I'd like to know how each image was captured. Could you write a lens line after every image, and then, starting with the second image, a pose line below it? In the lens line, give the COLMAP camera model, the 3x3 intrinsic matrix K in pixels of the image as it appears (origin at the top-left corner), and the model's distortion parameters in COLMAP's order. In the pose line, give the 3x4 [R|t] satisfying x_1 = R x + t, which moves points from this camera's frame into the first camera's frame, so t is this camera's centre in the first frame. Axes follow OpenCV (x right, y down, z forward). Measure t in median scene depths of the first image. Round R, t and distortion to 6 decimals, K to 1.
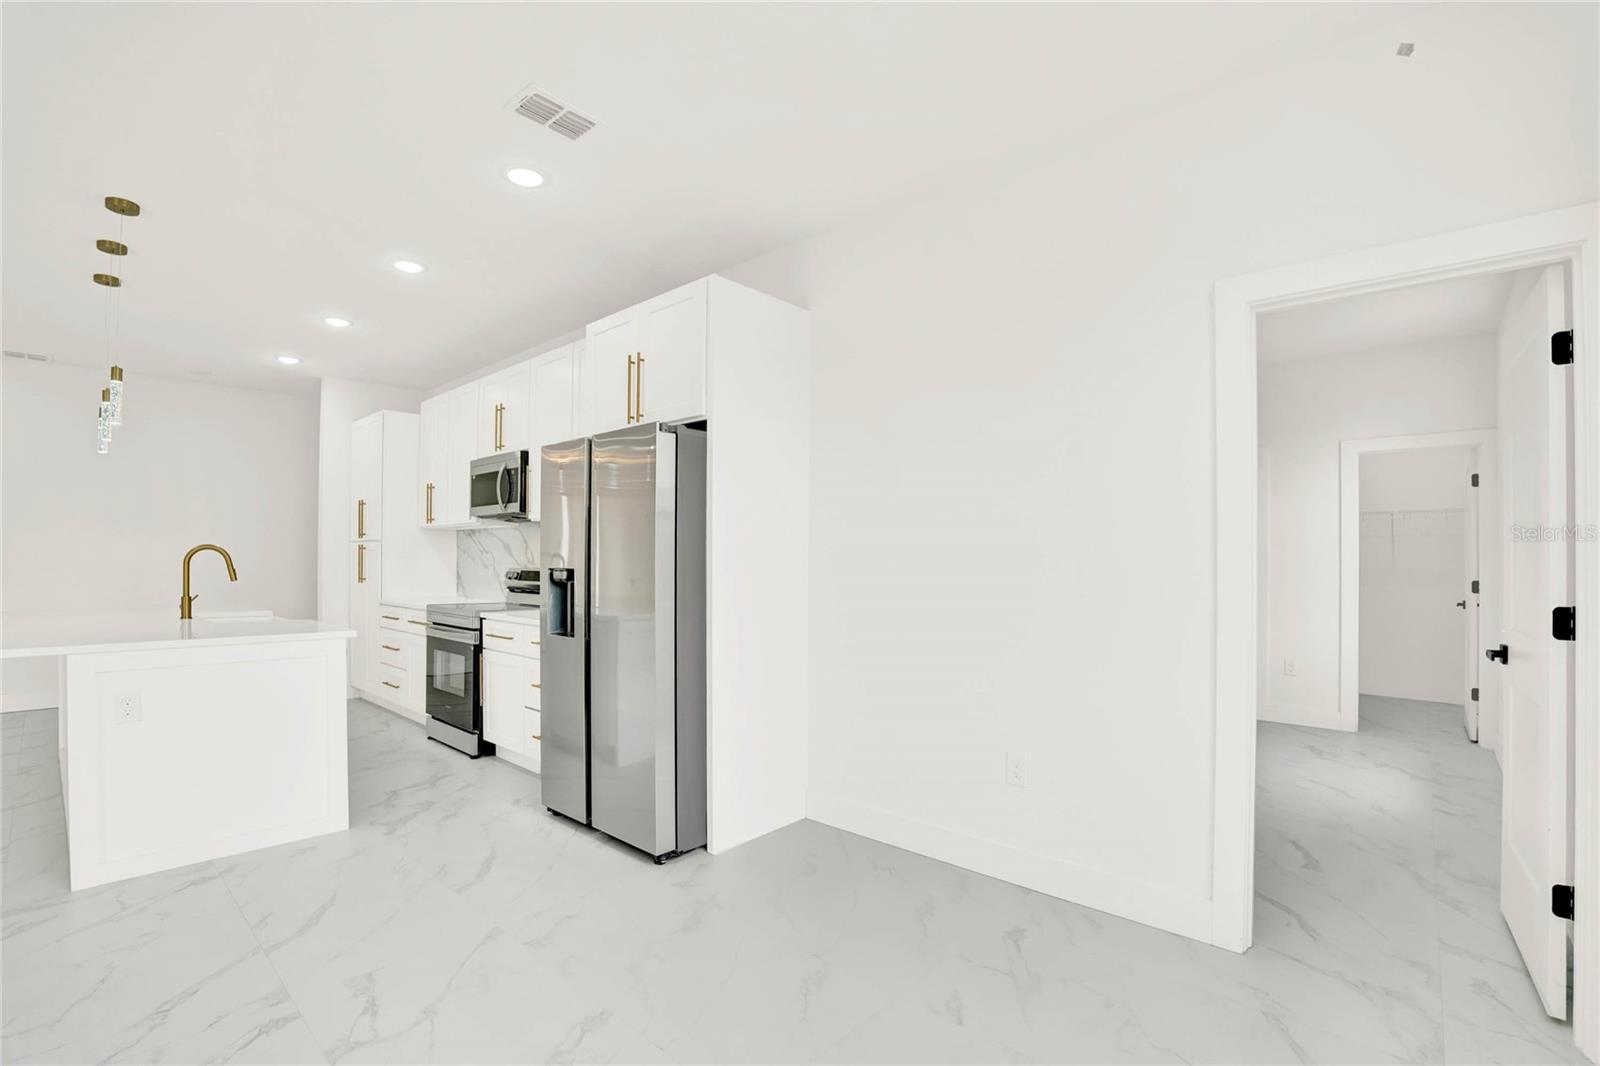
lens RADIAL K [[728.8, 0, 796.3], [0, 728.8, 546.5], [0, 0, 1]] dist [-0.035979, 0.000955]
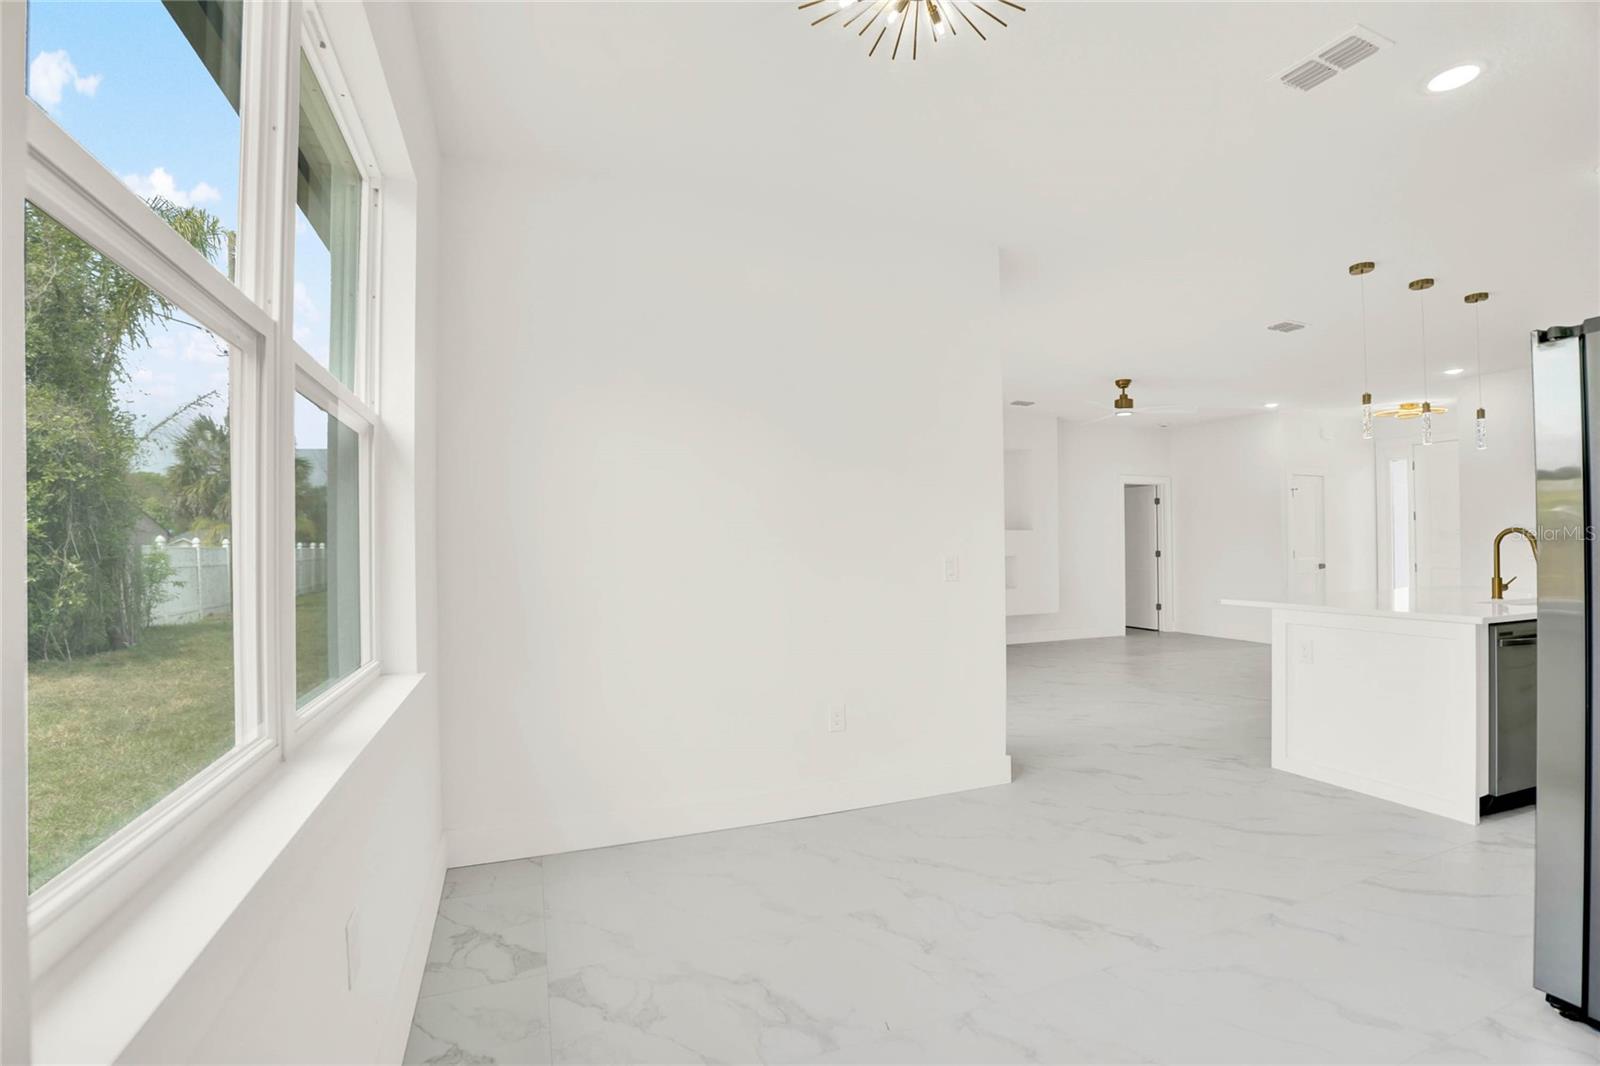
lens RADIAL K [[721.8, 0, 806.7], [0, 721.8, 531.1], [0, 0, 1]] dist [-0.033134, 0.000037]
pose [[-0.434080, -0.016336, -0.900726, 0.704538], [0.024420, 0.999255, -0.029892, 0.010011], [0.900543, -0.034971, -0.433357, 0.715841]]
